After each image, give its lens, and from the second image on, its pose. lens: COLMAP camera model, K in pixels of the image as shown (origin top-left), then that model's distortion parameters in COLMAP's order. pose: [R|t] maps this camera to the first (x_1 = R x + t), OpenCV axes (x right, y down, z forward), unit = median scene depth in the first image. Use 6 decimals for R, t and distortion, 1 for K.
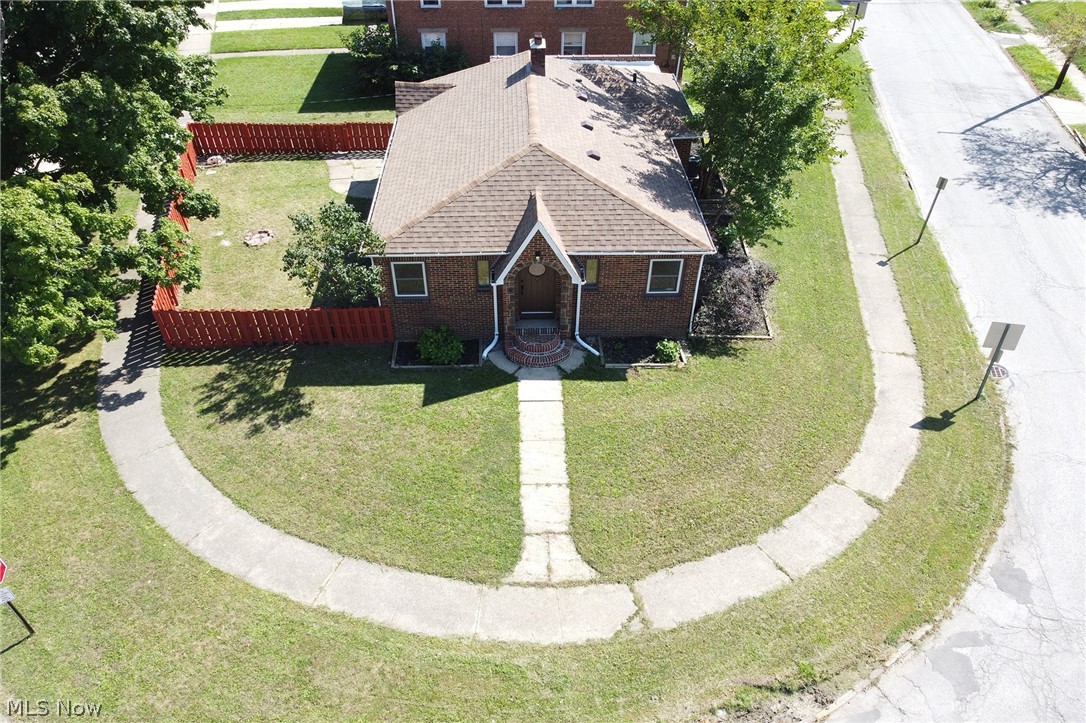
lens RADIAL K [[738.9, 0, 498.2], [0, 738.9, 363.1], [0, 0, 1]] dist [-0.002904, -0.002782]
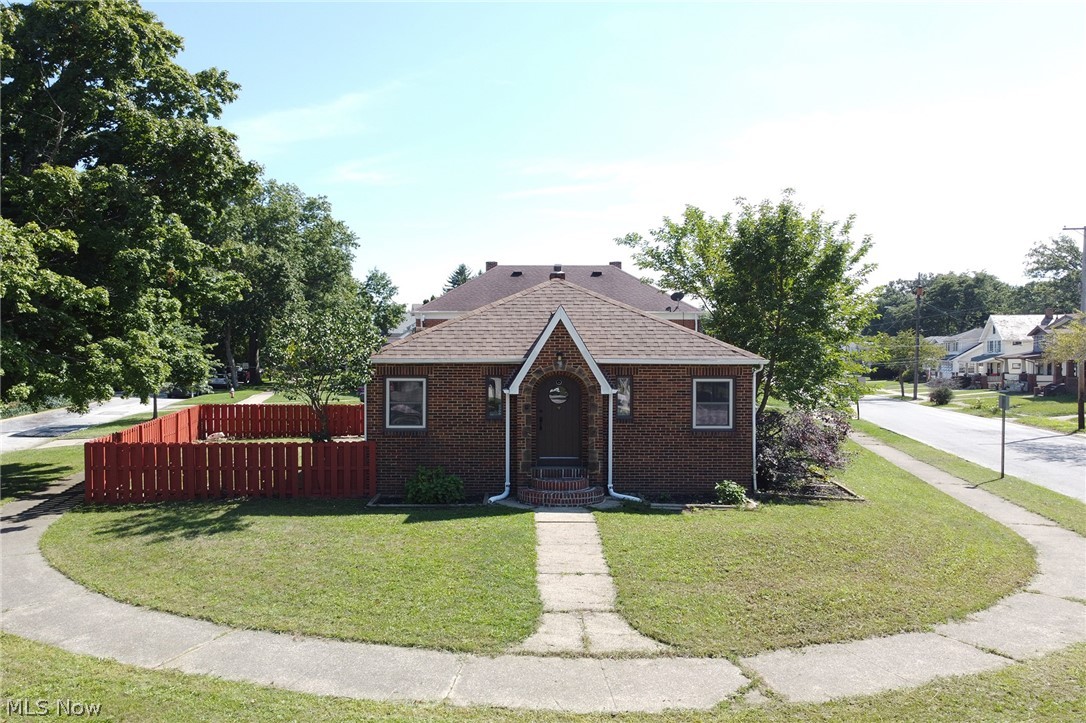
lens RADIAL K [[736.5, 0, 512.8], [0, 736.5, 360.8], [0, 0, 1]] dist [-0.001752, -0.002710]
pose [[0.999401, 0.030713, -0.015965, 0.013009], [-0.033629, 0.752275, -0.657991, 0.414495], [-0.008199, 0.658133, 0.752857, 0.359872]]
